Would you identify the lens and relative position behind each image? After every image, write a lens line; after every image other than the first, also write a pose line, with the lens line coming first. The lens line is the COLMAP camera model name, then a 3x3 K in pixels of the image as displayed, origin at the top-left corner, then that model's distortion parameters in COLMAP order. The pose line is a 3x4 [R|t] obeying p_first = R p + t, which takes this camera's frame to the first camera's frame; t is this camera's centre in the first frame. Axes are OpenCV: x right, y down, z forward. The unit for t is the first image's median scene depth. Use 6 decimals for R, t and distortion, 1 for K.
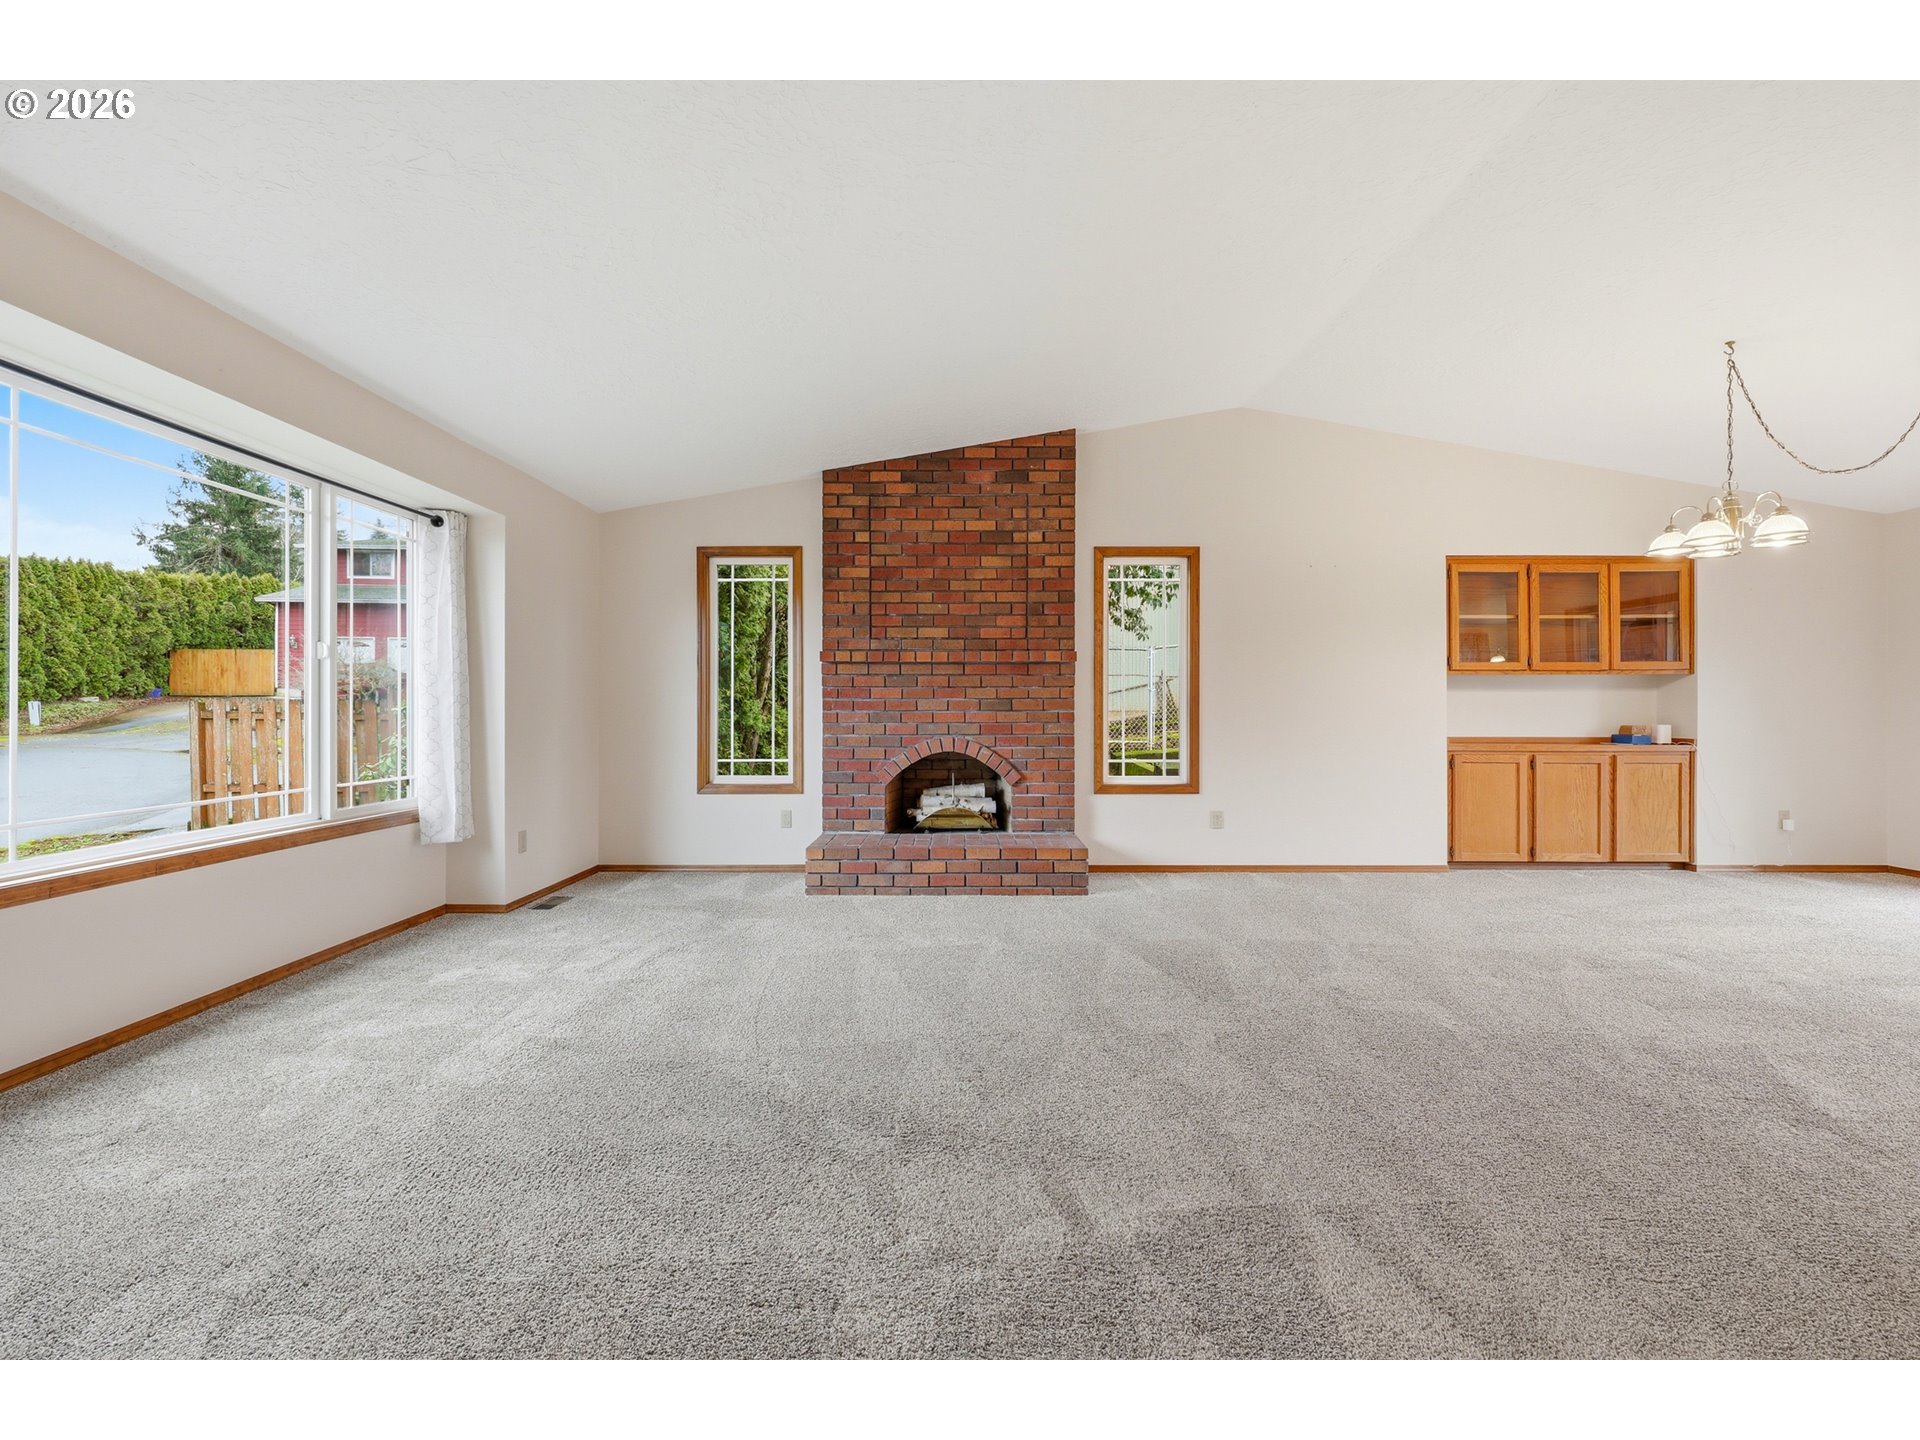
lens RADIAL K [[788.4, 0, 959.8], [0, 788.4, 706.4], [0, 0, 1]] dist [0.001097, 0.000186]
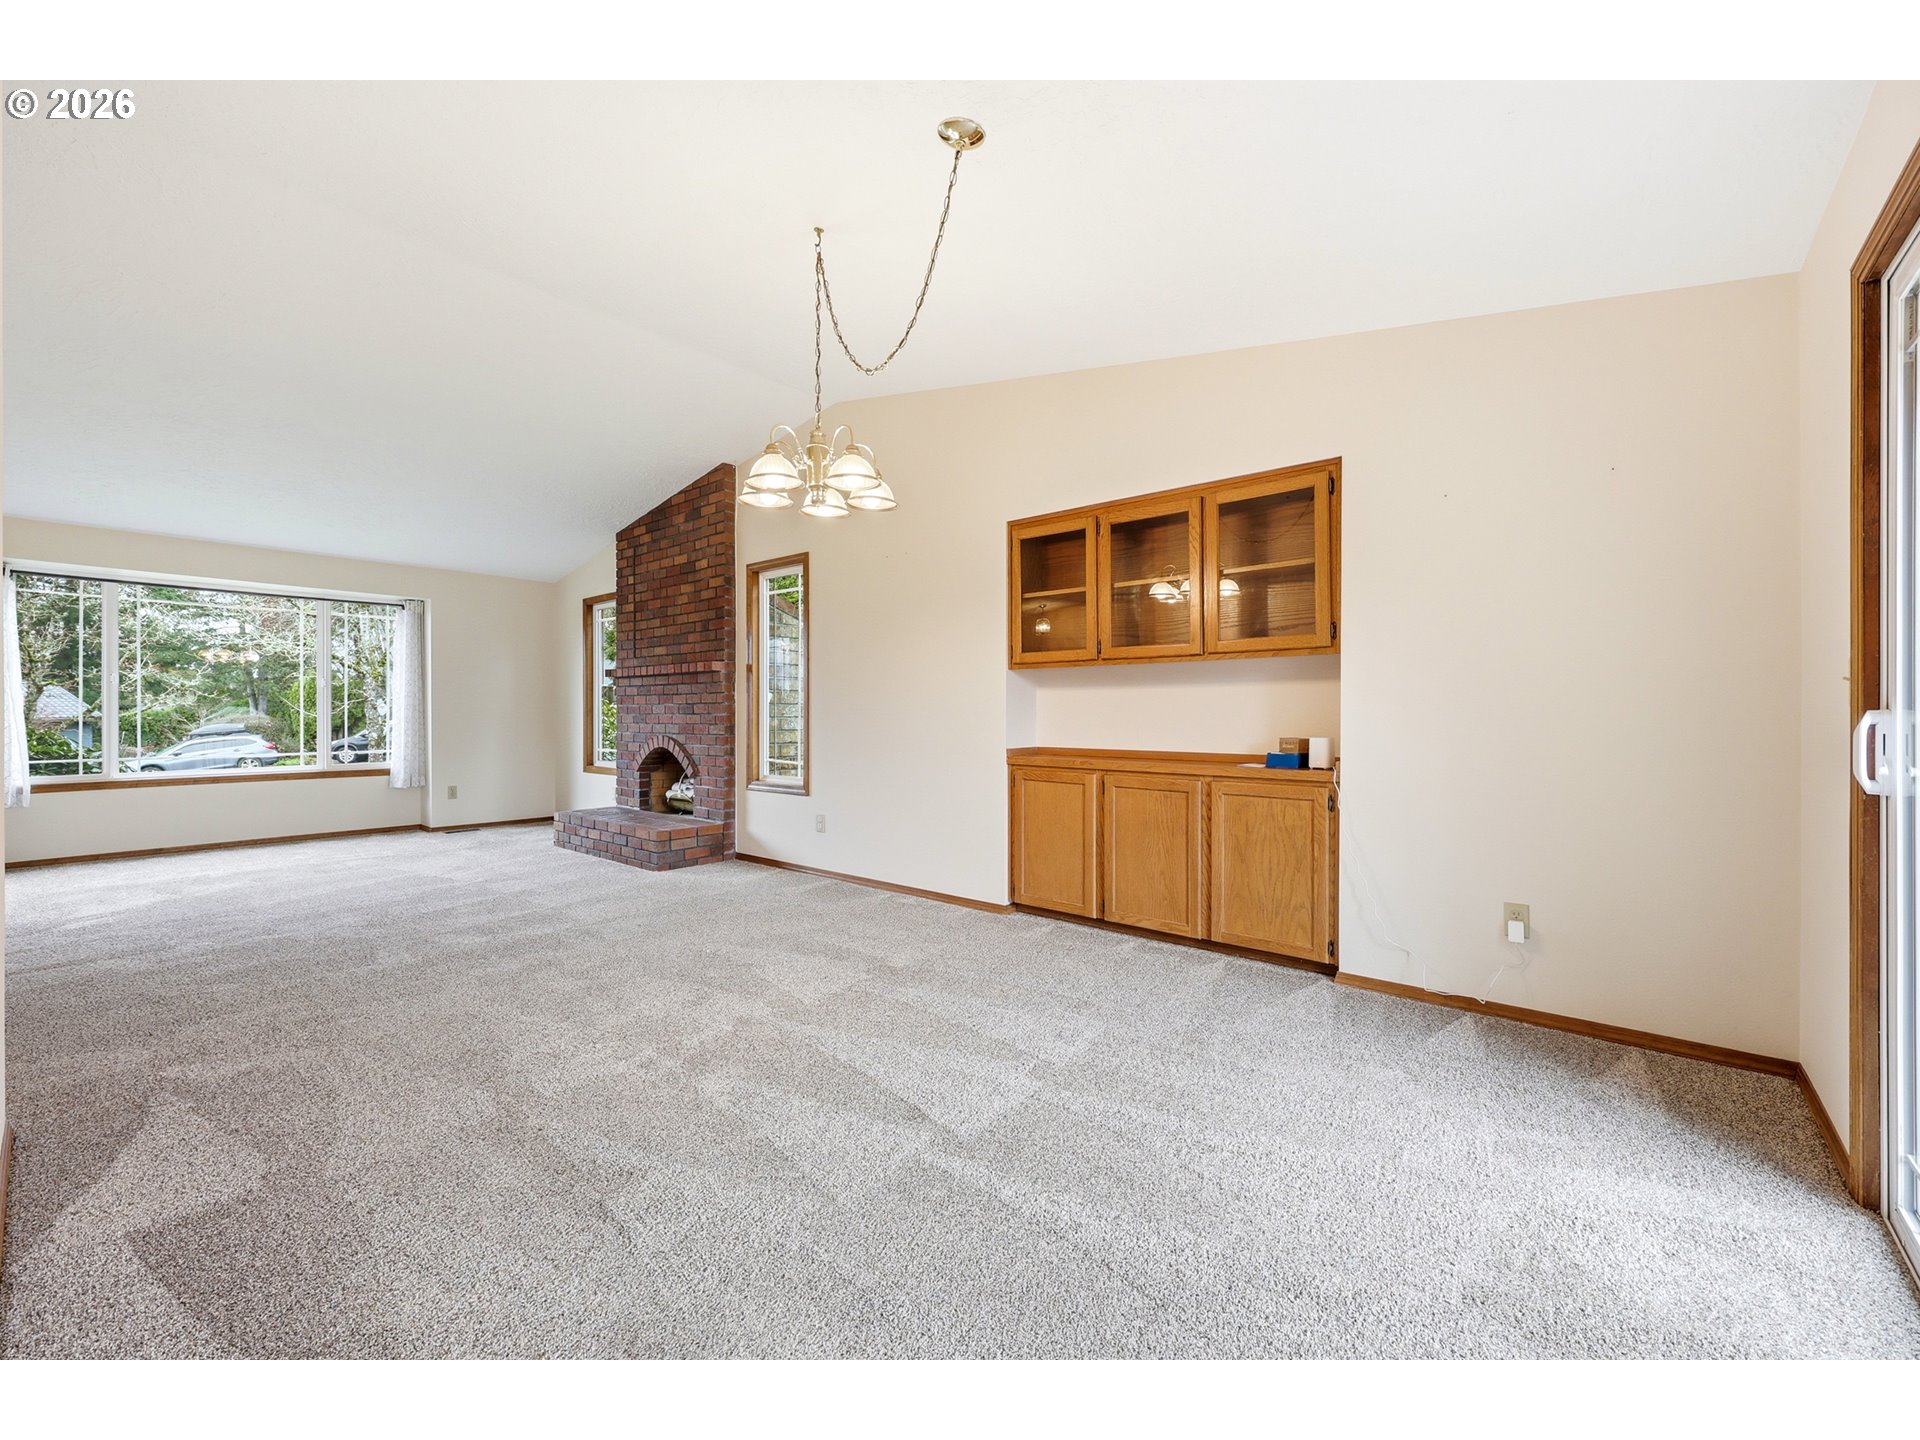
lens RADIAL K [[791.7, 0, 956.1], [0, 791.7, 712.6], [0, 0, 1]] dist [0.000225, 0.000021]
pose [[0.759832, -0.000969, -0.650119, 1.127643], [0.000906, 0.999999, -0.000432, 0.004333], [0.650119, -0.000261, 0.759832, 0.357188]]
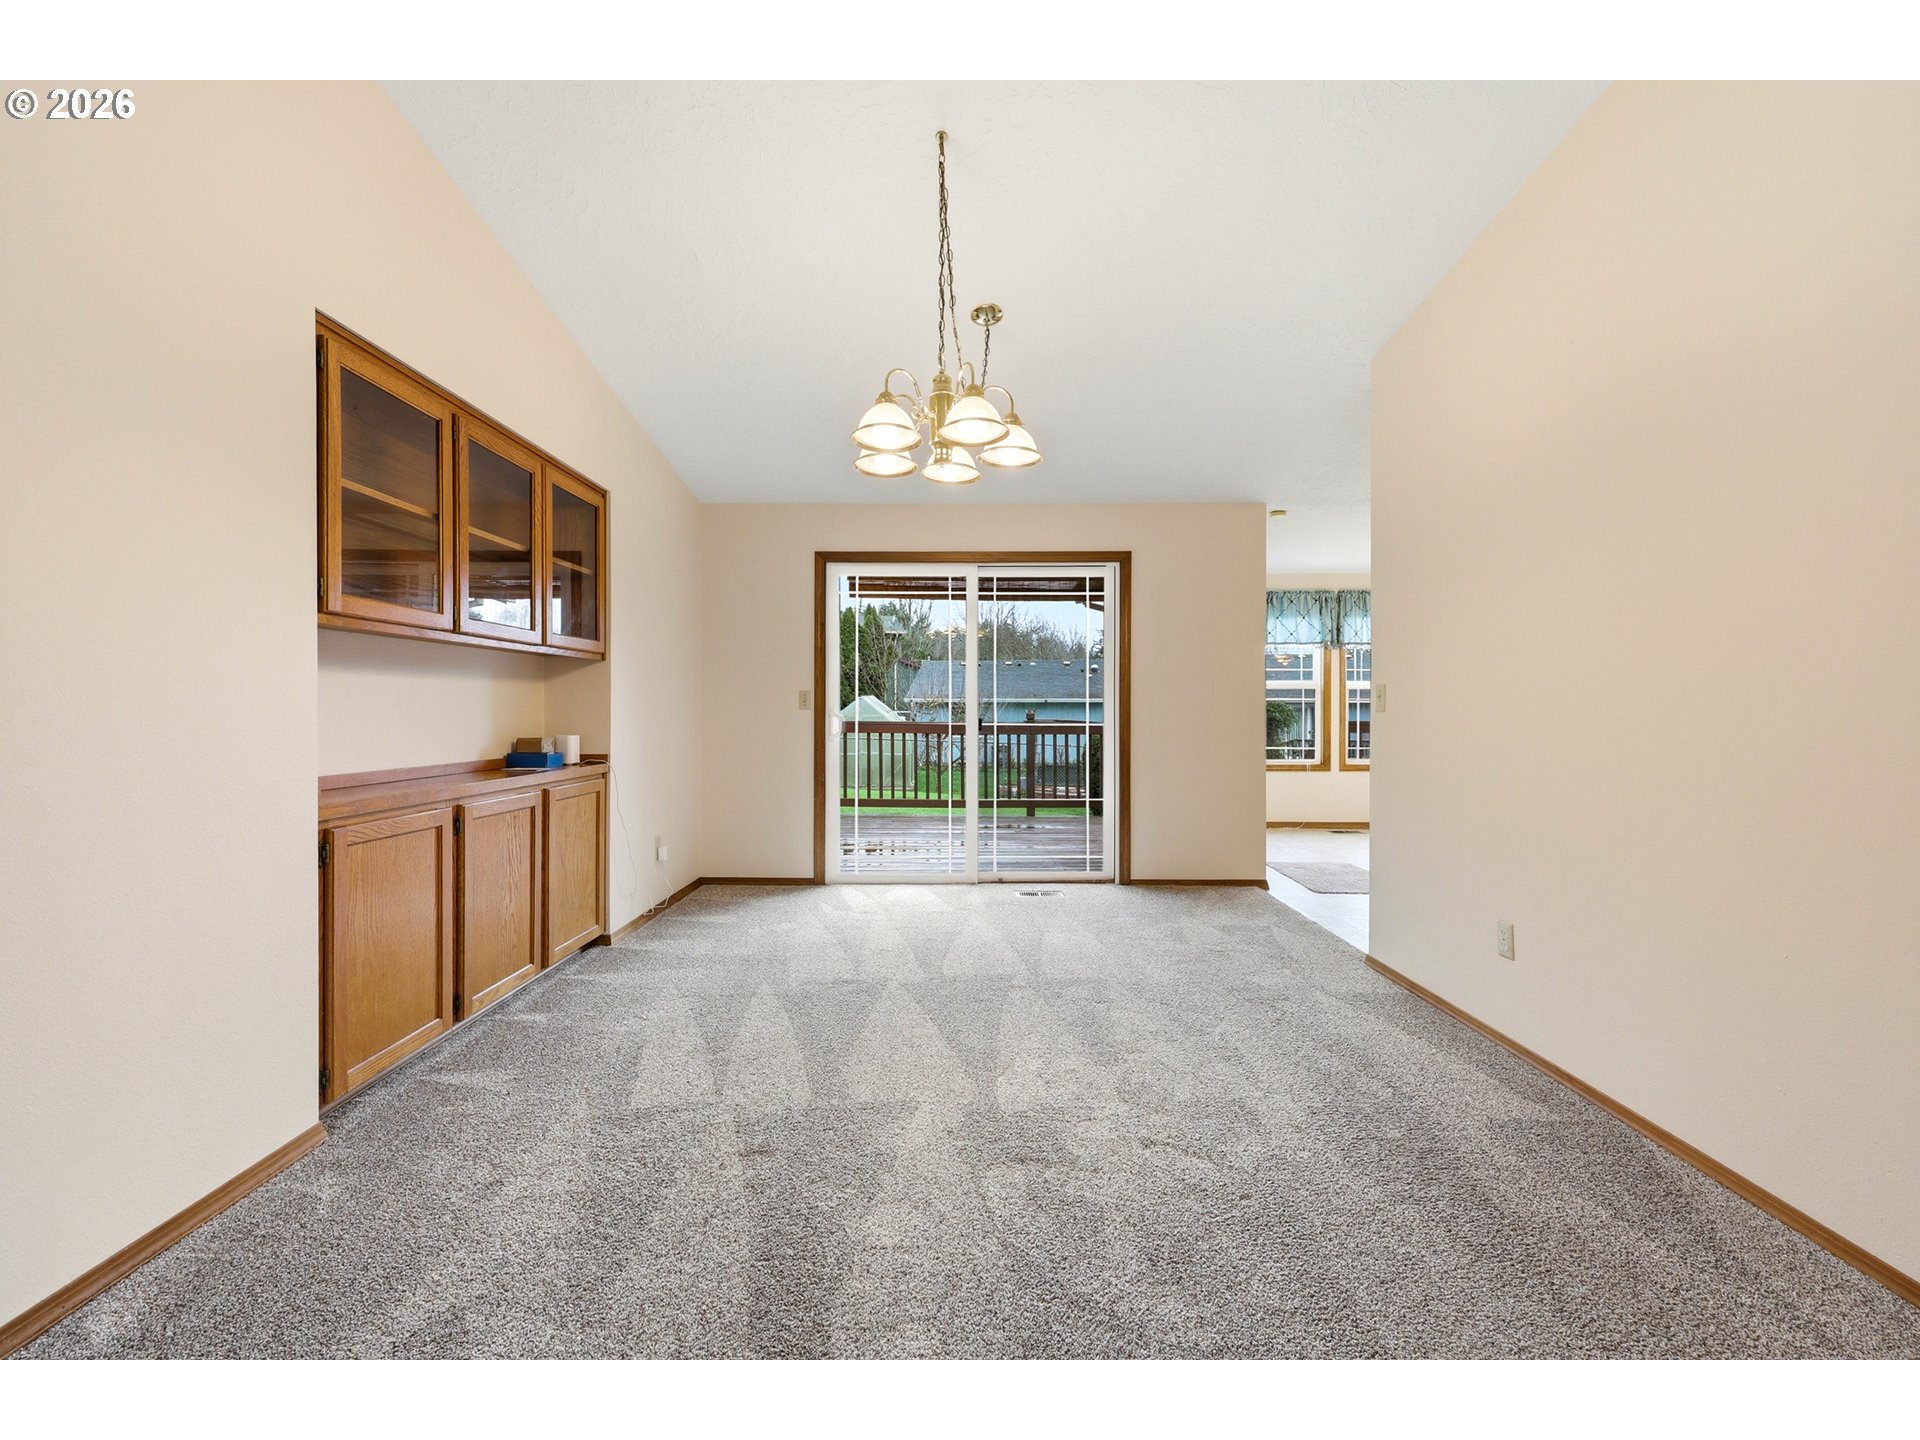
lens RADIAL K [[791.7, 0, 956.1], [0, 791.7, 712.6], [0, 0, 1]] dist [0.000225, 0.000021]
pose [[0.003026, -0.003293, 0.999990, 0.238936], [-0.003183, 0.999989, 0.003303, 0.001219], [-0.999990, -0.003193, 0.003016, 0.703298]]
